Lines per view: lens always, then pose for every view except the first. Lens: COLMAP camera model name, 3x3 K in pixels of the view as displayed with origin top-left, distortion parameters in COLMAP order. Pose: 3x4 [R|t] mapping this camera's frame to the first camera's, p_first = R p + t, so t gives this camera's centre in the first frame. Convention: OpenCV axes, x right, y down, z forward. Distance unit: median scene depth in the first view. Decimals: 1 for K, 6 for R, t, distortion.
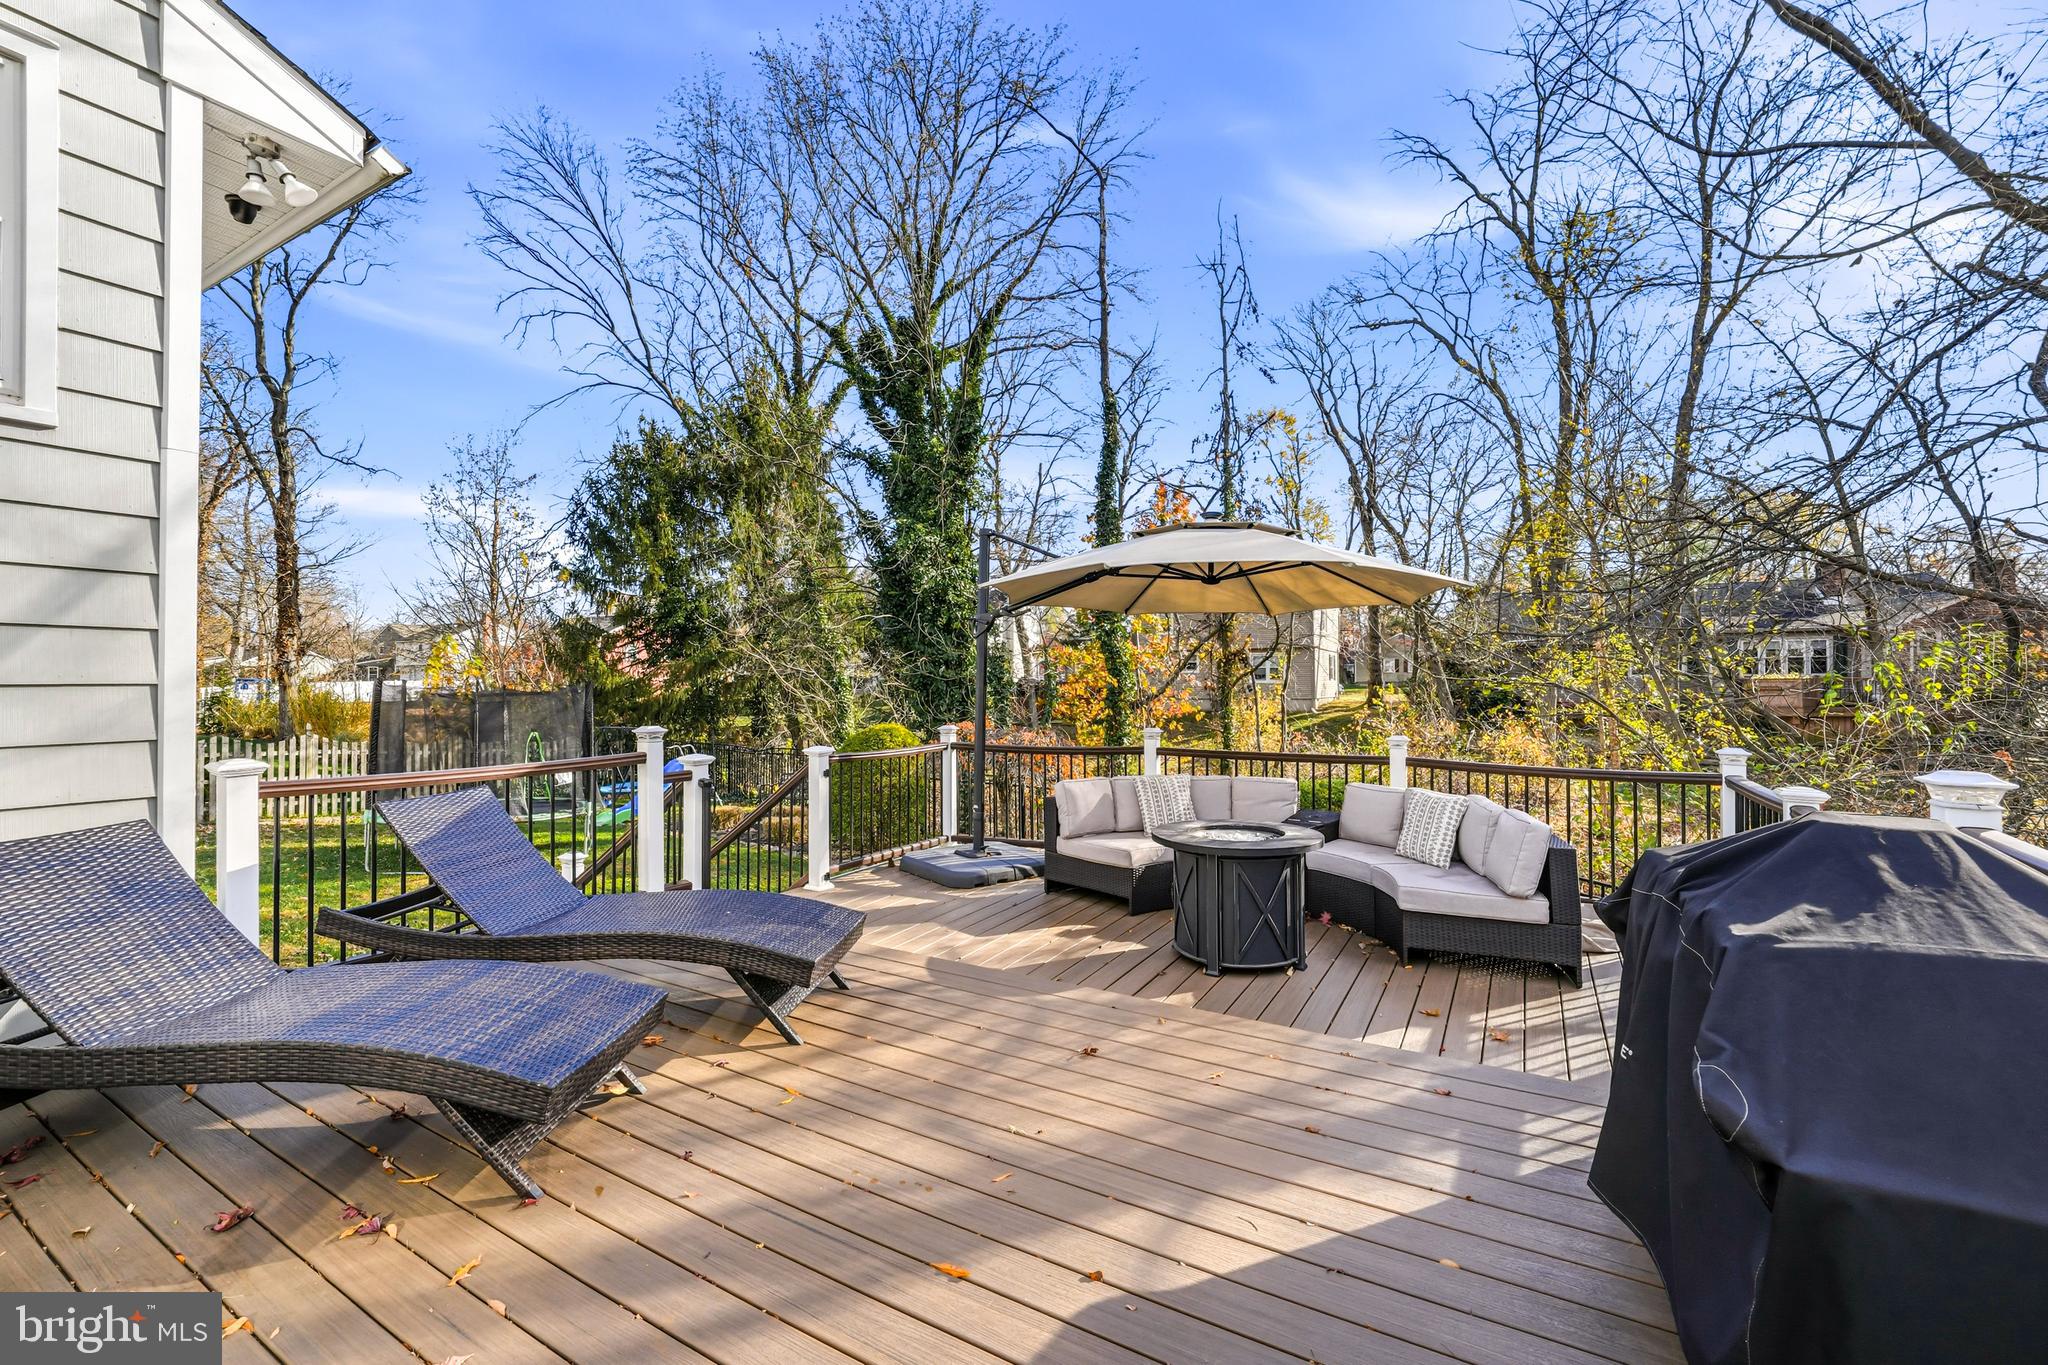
lens RADIAL K [[879.3, 0, 1030.6], [0, 879.3, 668.0], [0, 0, 1]] dist [0.010456, 0.000420]
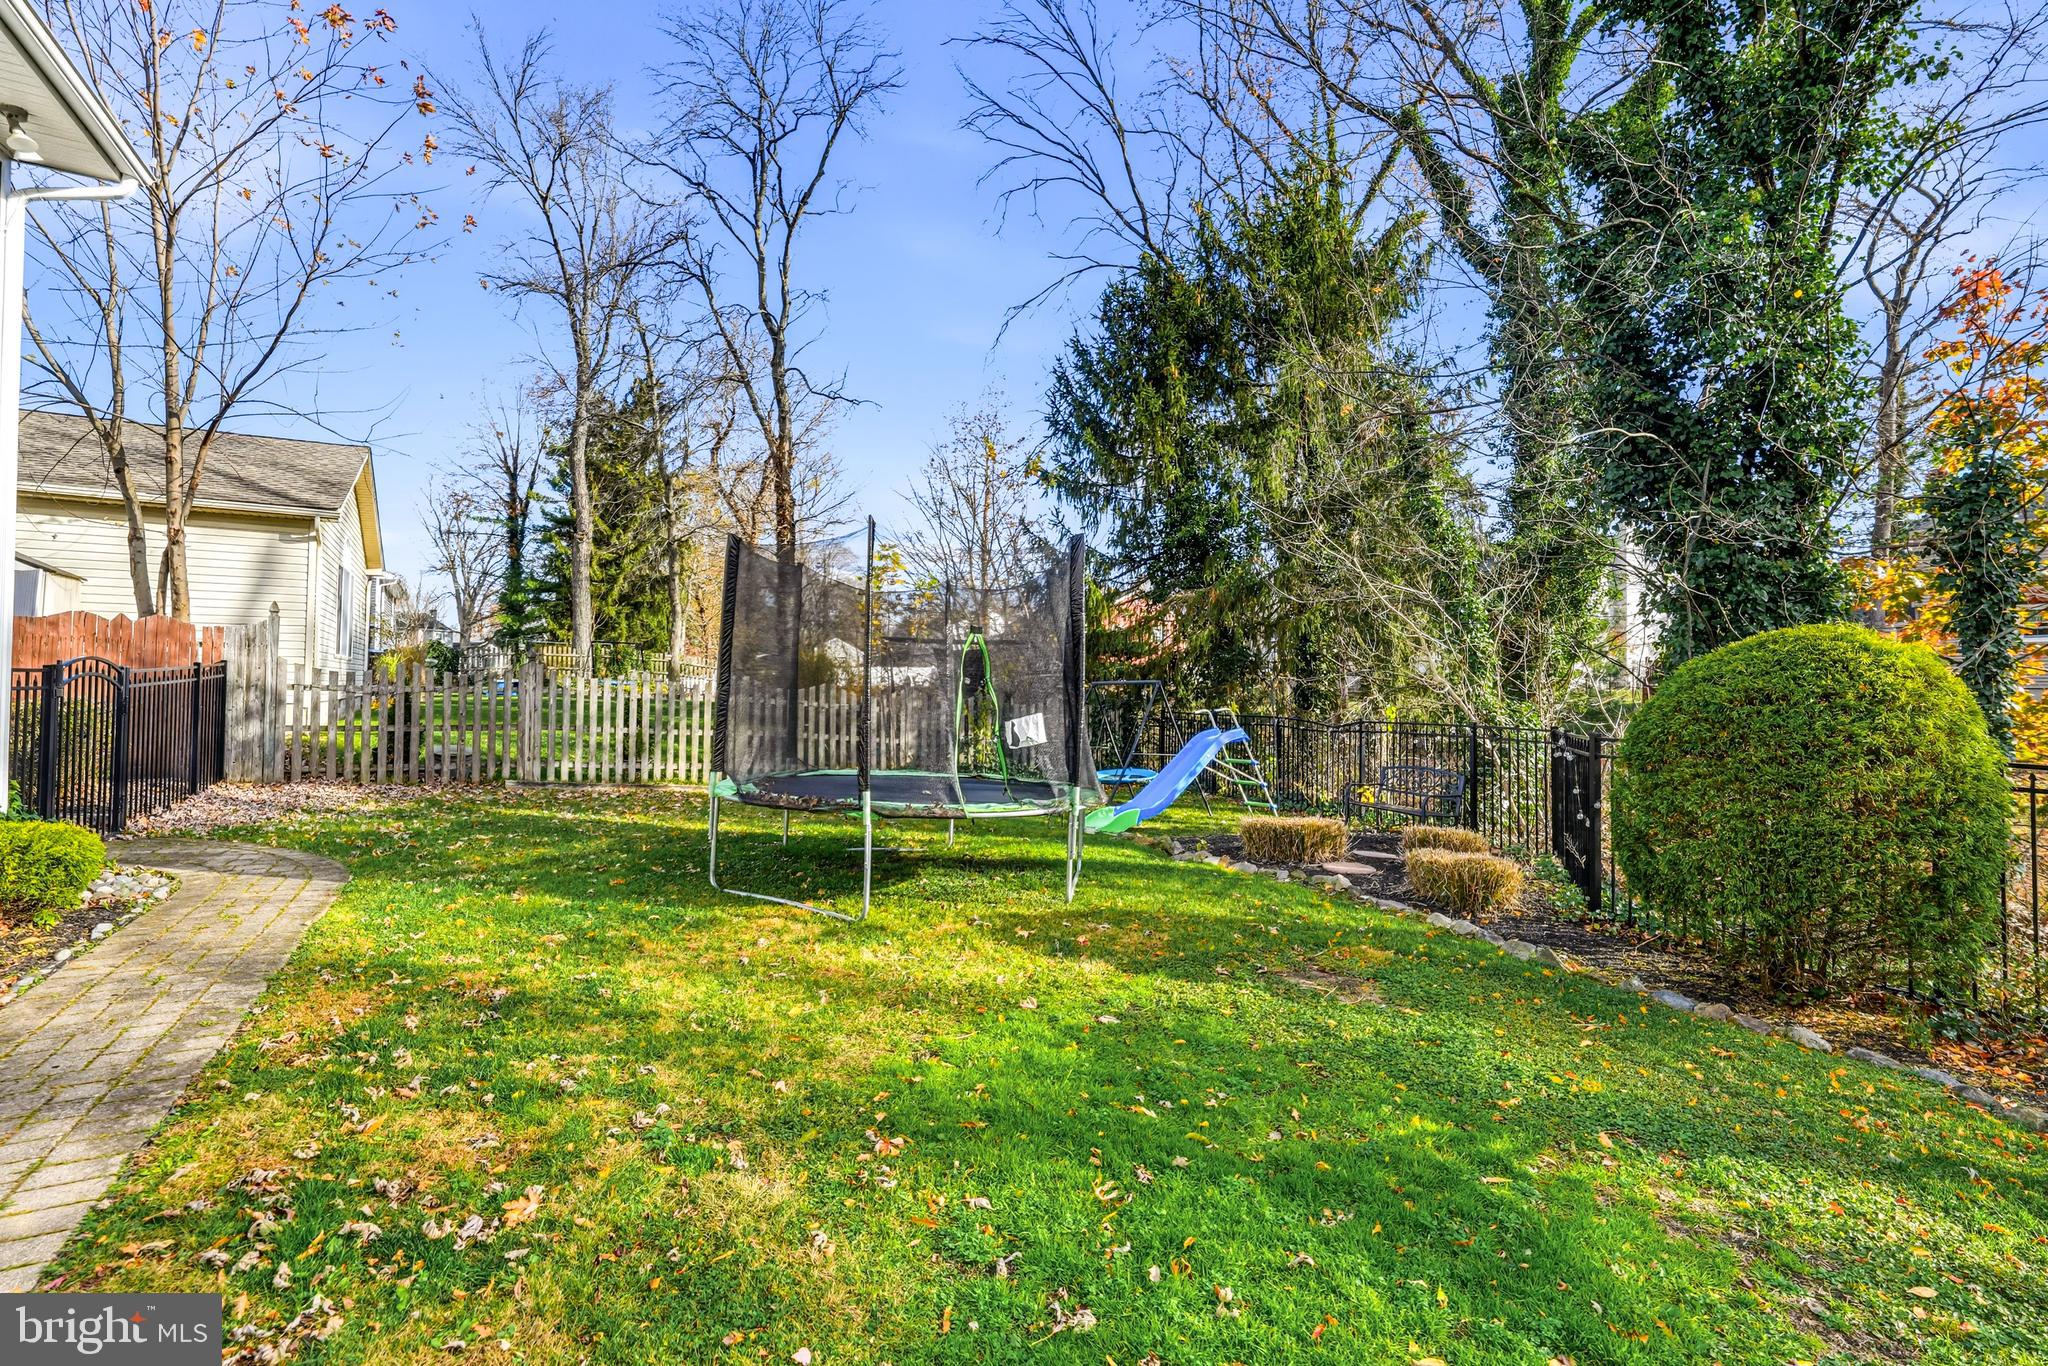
lens RADIAL K [[879.3, 0, 1015.0], [0, 879.3, 680.1], [0, 0, 1]] dist [0.010456, 0.000420]
pose [[0.860286, -0.005238, -0.509786, -0.169840], [0.004372, 0.999986, -0.002897, 0.057070], [0.509794, 0.000264, 0.860297, 0.339705]]
